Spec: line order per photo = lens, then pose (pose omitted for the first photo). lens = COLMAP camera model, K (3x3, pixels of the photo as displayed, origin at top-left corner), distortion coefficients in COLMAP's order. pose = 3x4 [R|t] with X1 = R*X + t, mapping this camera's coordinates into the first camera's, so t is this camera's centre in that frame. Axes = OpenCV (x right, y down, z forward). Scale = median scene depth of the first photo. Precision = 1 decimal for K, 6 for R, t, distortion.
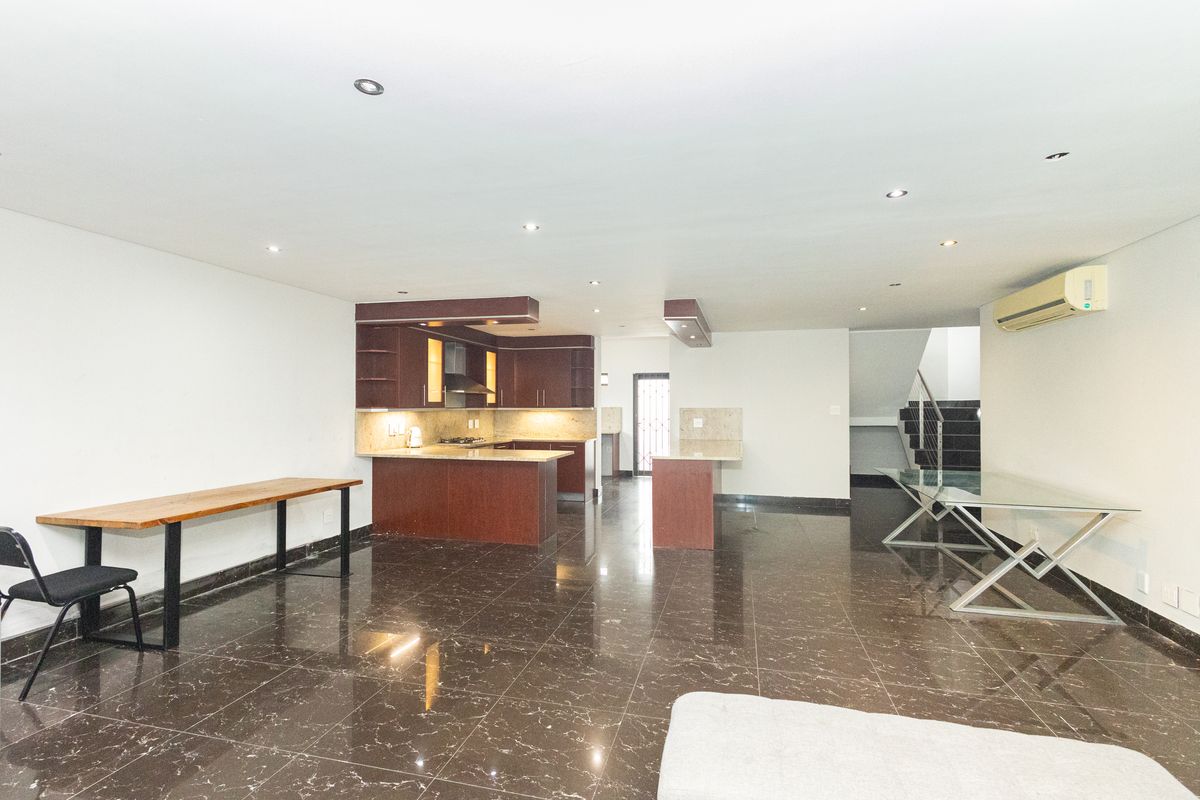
lens RADIAL K [[554.6, 0, 597.7], [0, 554.6, 398.6], [0, 0, 1]] dist [0.003975, -0.000399]
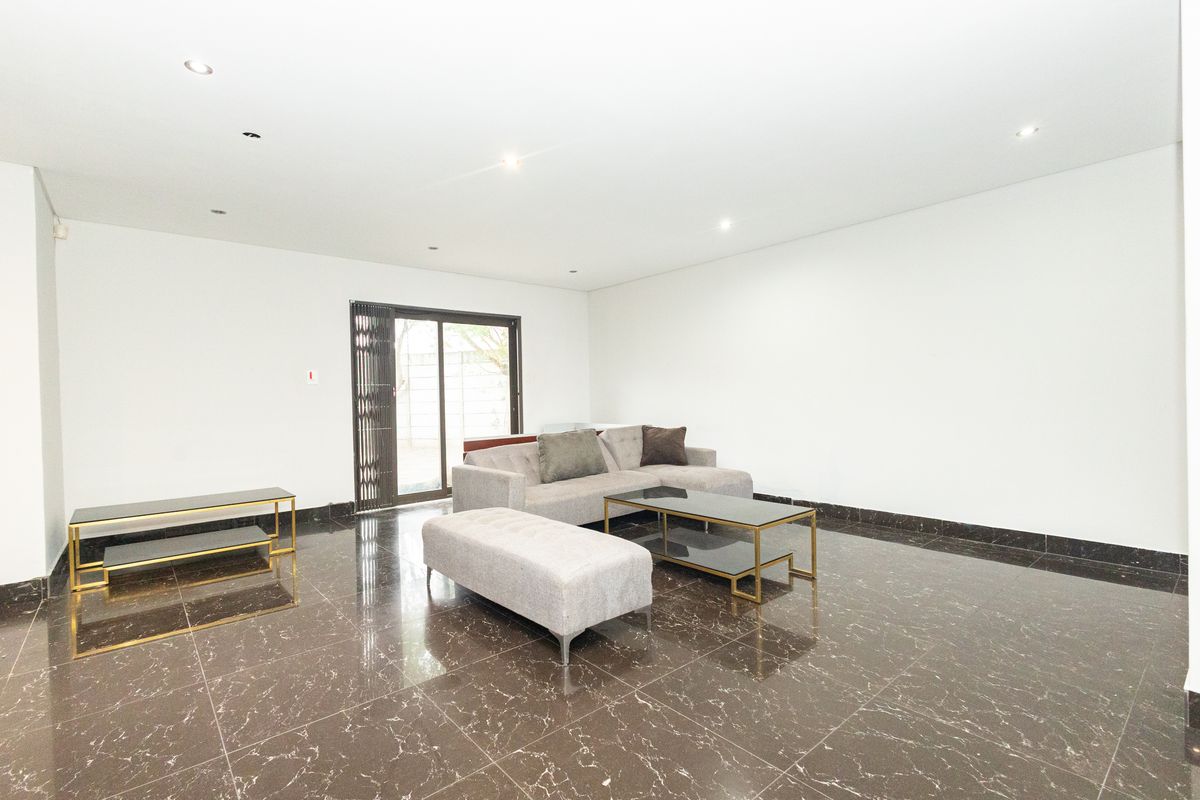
lens RADIAL K [[554.6, 0, 597.7], [0, 554.6, 398.6], [0, 0, 1]] dist [0.003975, -0.000399]
pose [[-0.822406, 0.013712, 0.568736, -0.176606], [0.012505, 0.999904, -0.006025, 0.056974], [-0.568764, 0.002157, -0.822498, 0.598074]]
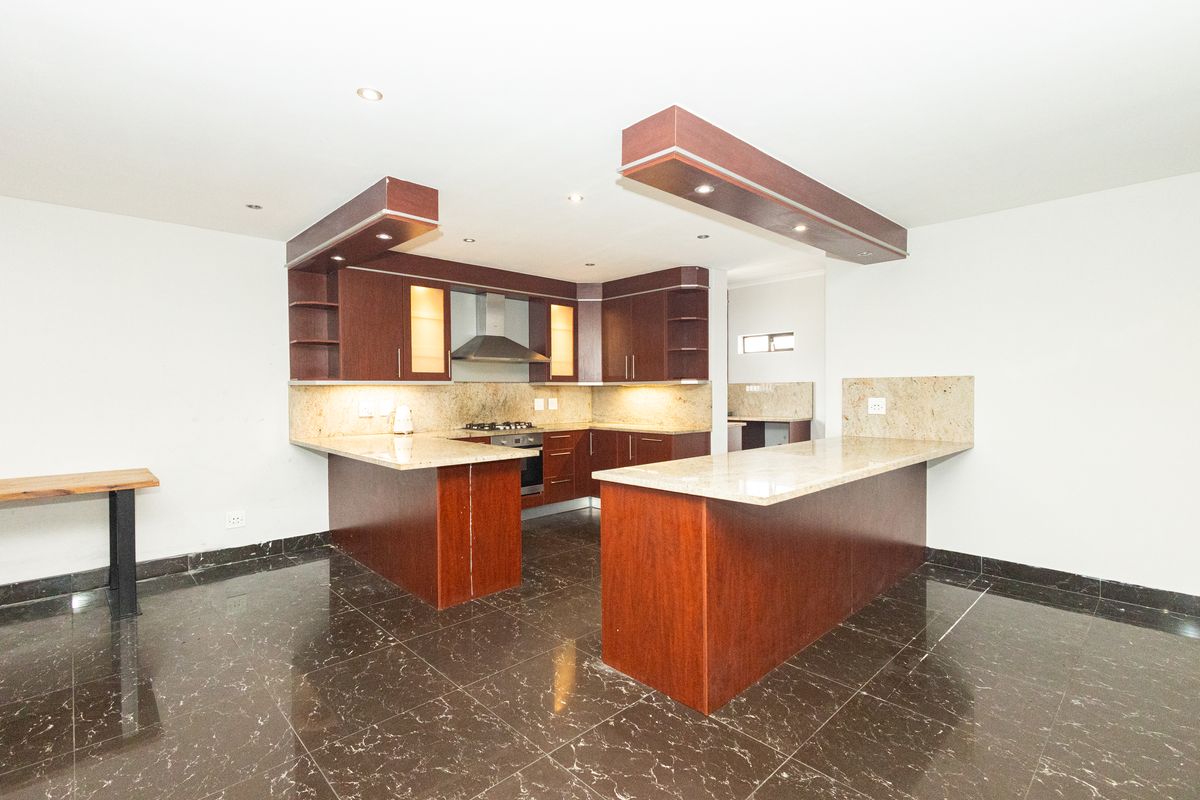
lens RADIAL K [[554.6, 0, 597.7], [0, 554.6, 398.6], [0, 0, 1]] dist [0.003975, -0.000399]
pose [[0.854148, 0.004067, -0.520014, 0.301163], [0.010467, 0.999632, 0.025012, 0.027157], [0.519925, -0.026807, 0.853791, 0.533395]]
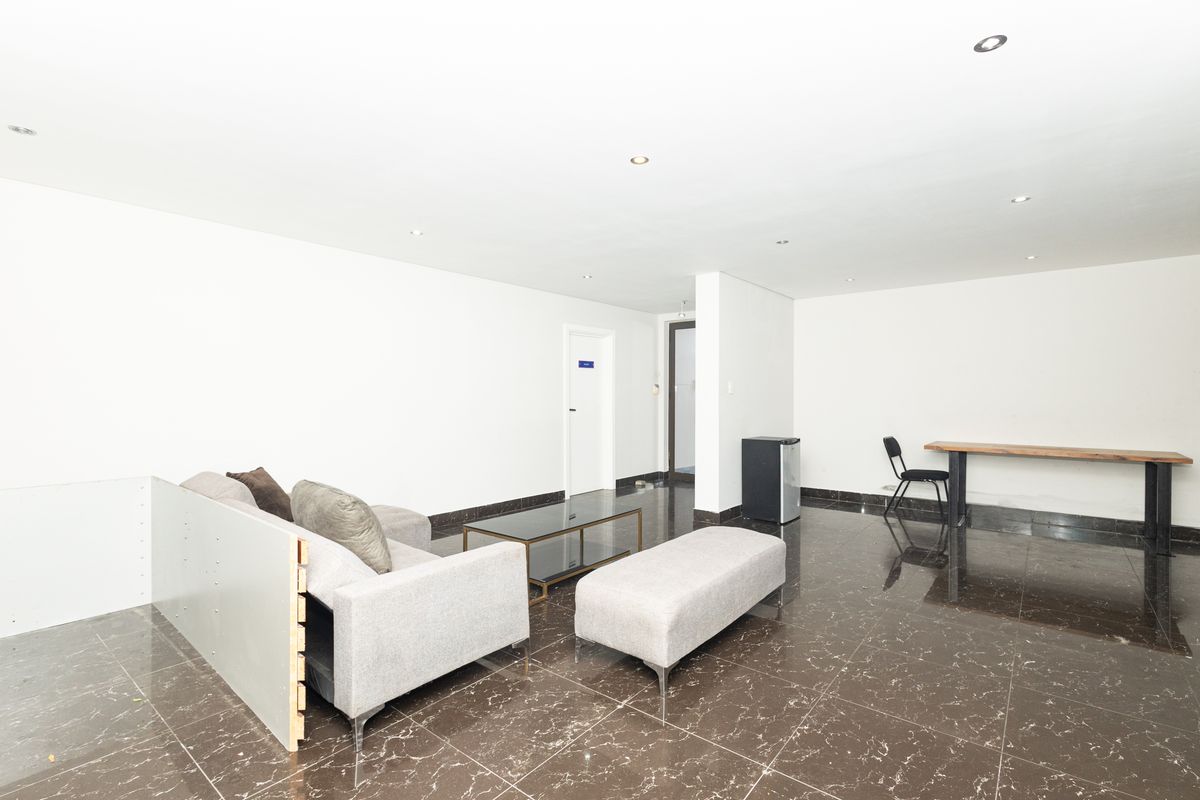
lens RADIAL K [[554.6, 0, 597.7], [0, 554.6, 398.6], [0, 0, 1]] dist [0.003975, -0.000399]
pose [[-0.406973, 0.005075, -0.913426, 0.607051], [0.009428, 0.999955, 0.001356, 0.028927], [0.913392, -0.008060, -0.407002, 0.371564]]
